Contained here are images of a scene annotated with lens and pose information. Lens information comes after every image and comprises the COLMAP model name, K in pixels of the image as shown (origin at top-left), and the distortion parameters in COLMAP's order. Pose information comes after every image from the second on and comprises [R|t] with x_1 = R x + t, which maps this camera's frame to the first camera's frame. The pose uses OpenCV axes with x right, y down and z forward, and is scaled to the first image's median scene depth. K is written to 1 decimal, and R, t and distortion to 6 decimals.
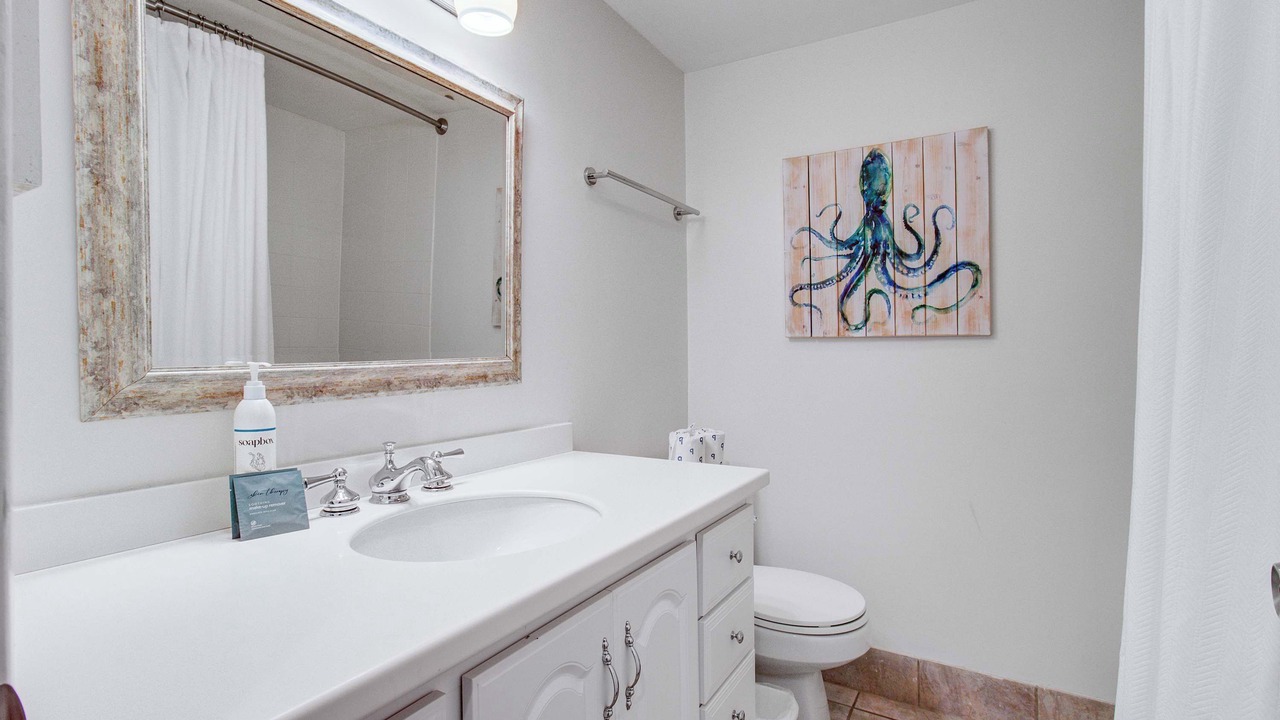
lens RADIAL K [[607.1, 0, 636.0], [0, 607.1, 378.6], [0, 0, 1]] dist [-0.006341, -0.000158]
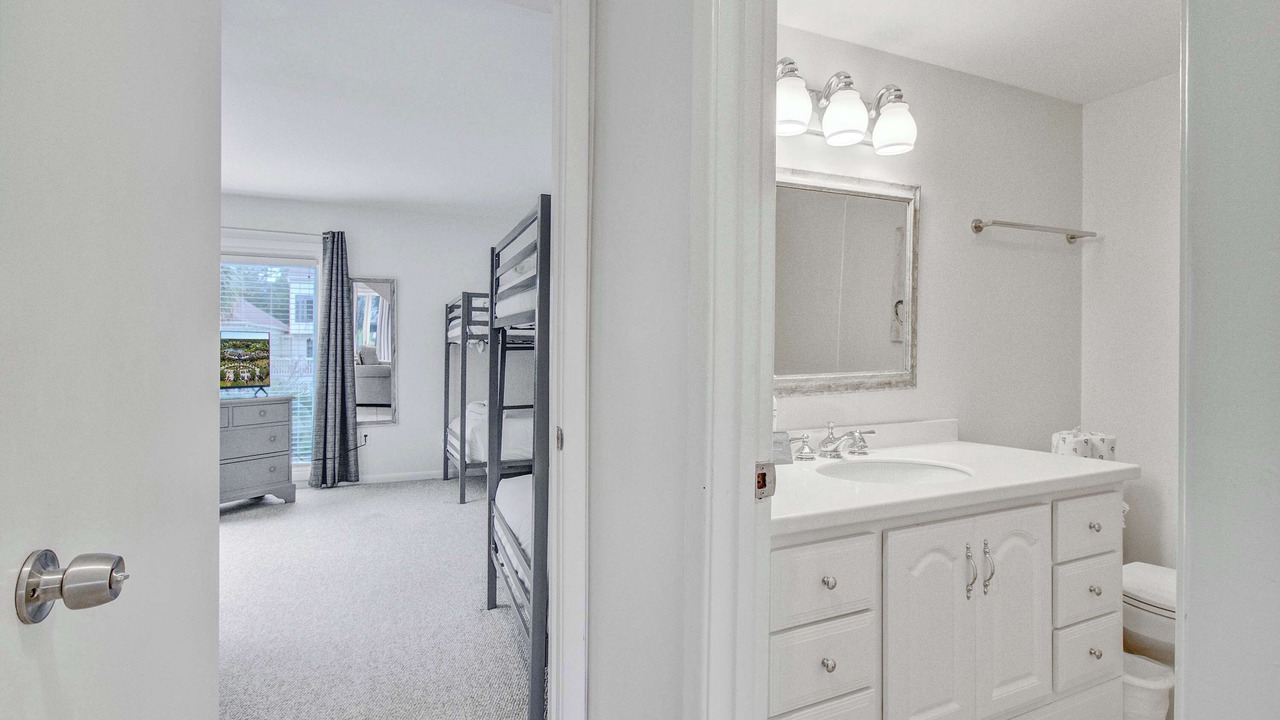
lens RADIAL K [[607.1, 0, 636.0], [0, 607.1, 378.6], [0, 0, 1]] dist [-0.006341, -0.000158]
pose [[0.813741, 0.011303, -0.581118, 0.111173], [-0.013955, 0.999903, -0.000092, -0.006687], [0.581060, 0.008184, 0.813819, -0.587692]]
